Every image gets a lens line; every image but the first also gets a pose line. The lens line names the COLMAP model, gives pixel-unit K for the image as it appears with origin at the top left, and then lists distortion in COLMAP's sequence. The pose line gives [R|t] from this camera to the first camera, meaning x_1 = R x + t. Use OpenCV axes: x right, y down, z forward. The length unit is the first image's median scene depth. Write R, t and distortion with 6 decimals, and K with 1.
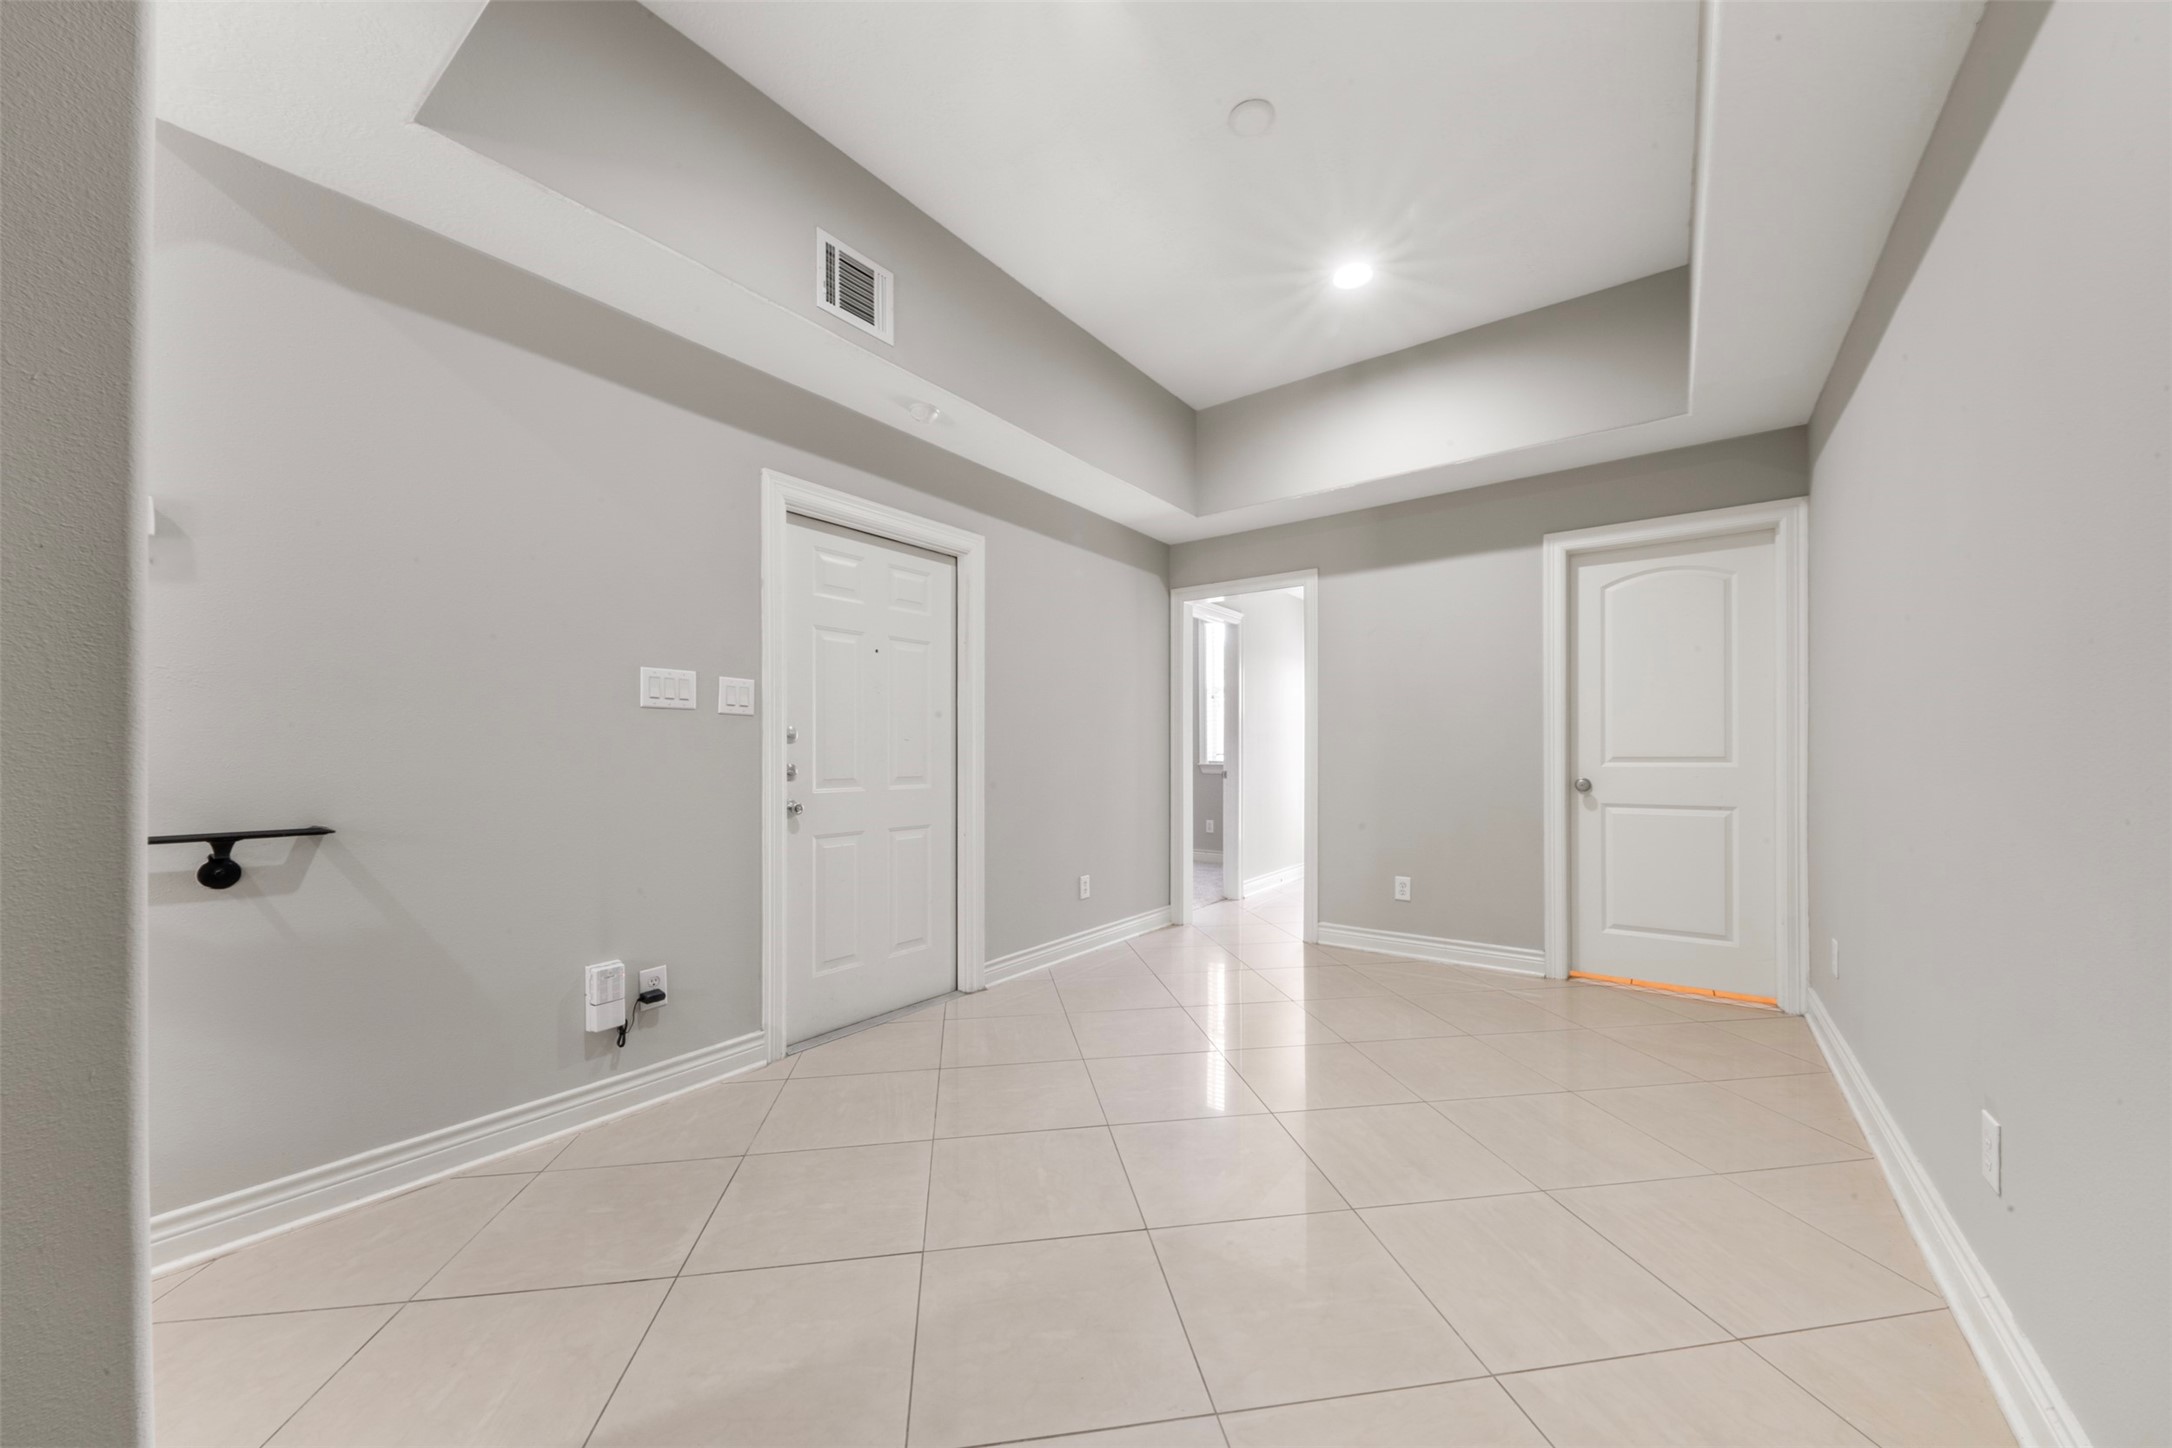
lens RADIAL K [[782.1, 0, 1085.2], [0, 782.1, 737.7], [0, 0, 1]] dist [0.001607, -0.003345]
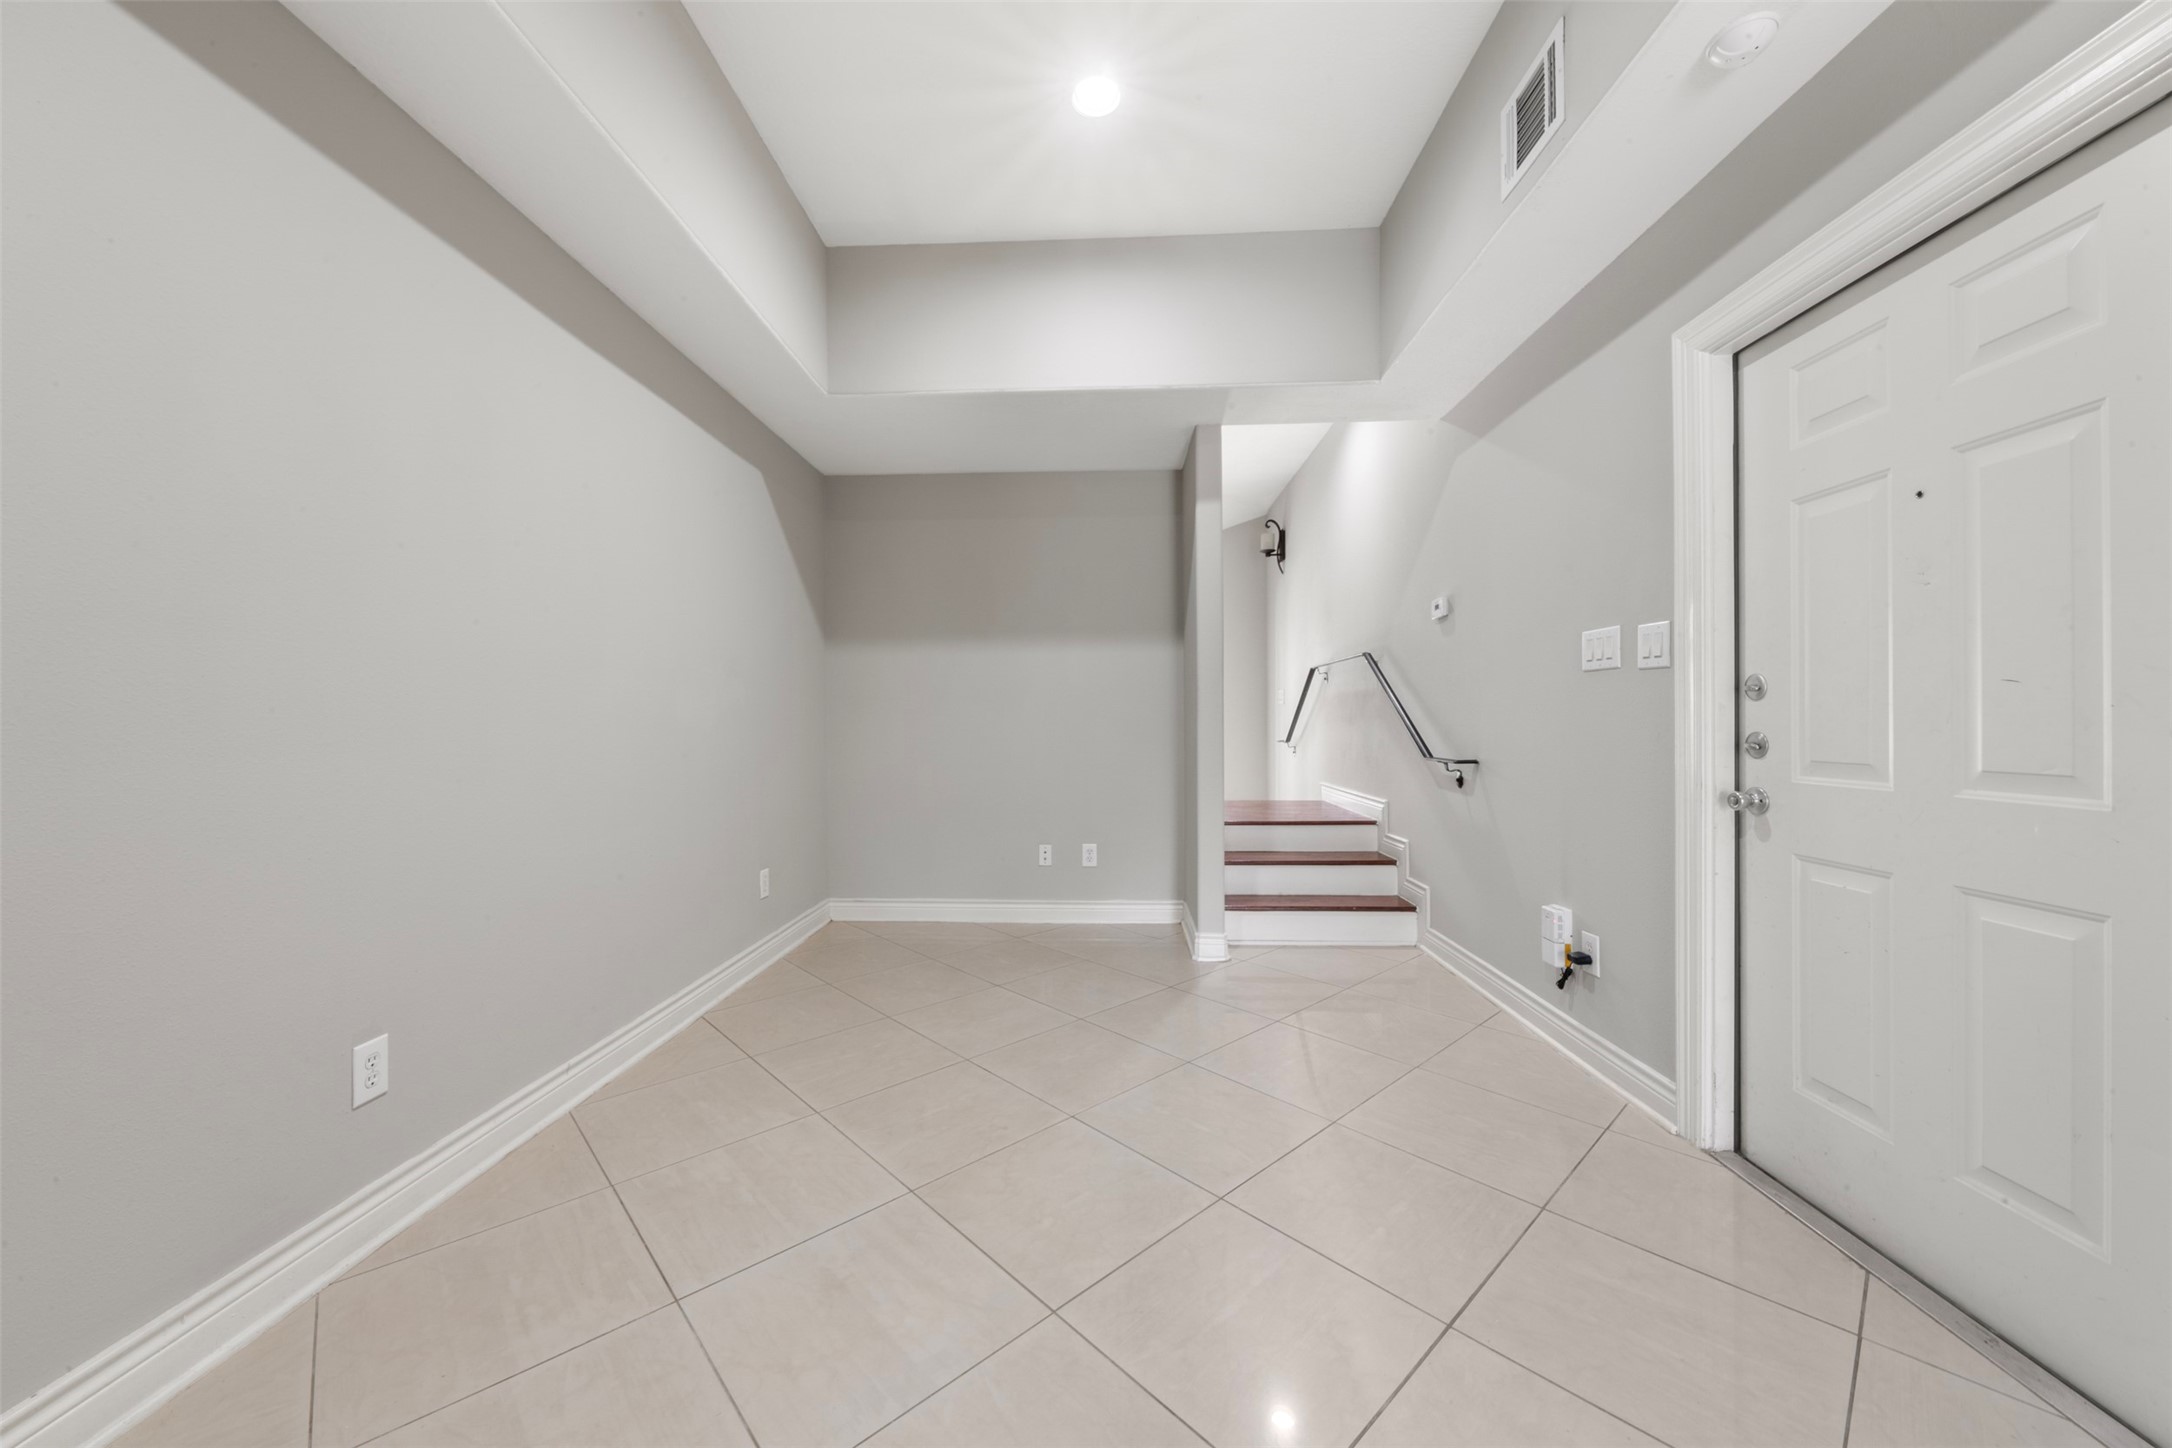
lens RADIAL K [[782.1, 0, 1083.9], [0, 782.1, 724.2], [0, 0, 1]] dist [0.001607, -0.003345]
pose [[-0.823037, 0.001809, -0.567985, 0.481933], [0.009398, 0.999901, -0.010434, 0.030564], [0.567910, -0.013926, -0.822973, 1.304776]]
